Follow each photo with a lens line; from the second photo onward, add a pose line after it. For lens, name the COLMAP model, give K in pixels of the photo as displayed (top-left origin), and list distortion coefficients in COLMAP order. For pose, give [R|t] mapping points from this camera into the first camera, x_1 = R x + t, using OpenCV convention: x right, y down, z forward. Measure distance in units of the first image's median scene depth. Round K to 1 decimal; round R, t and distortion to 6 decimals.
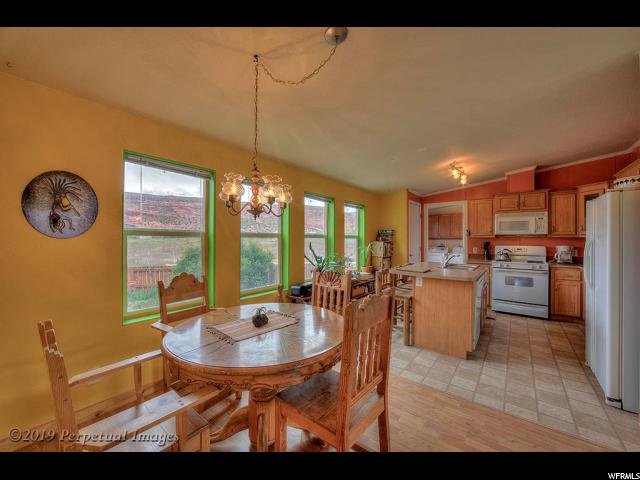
lens RADIAL K [[257.8, 0, 320.0], [0, 257.8, 240.0], [0, 0, 1]] dist [-0.001857, -0.000288]
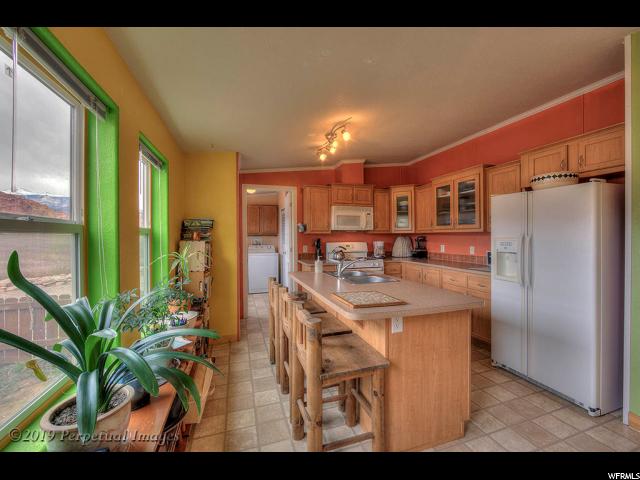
lens RADIAL K [[257.8, 0, 320.0], [0, 257.8, 240.0], [0, 0, 1]] dist [-0.001857, -0.000288]
pose [[0.549804, -0.017007, 0.835121, -0.067259], [0.004967, 0.999842, 0.017092, -0.002614], [-0.835279, -0.005249, 0.549801, 0.591215]]
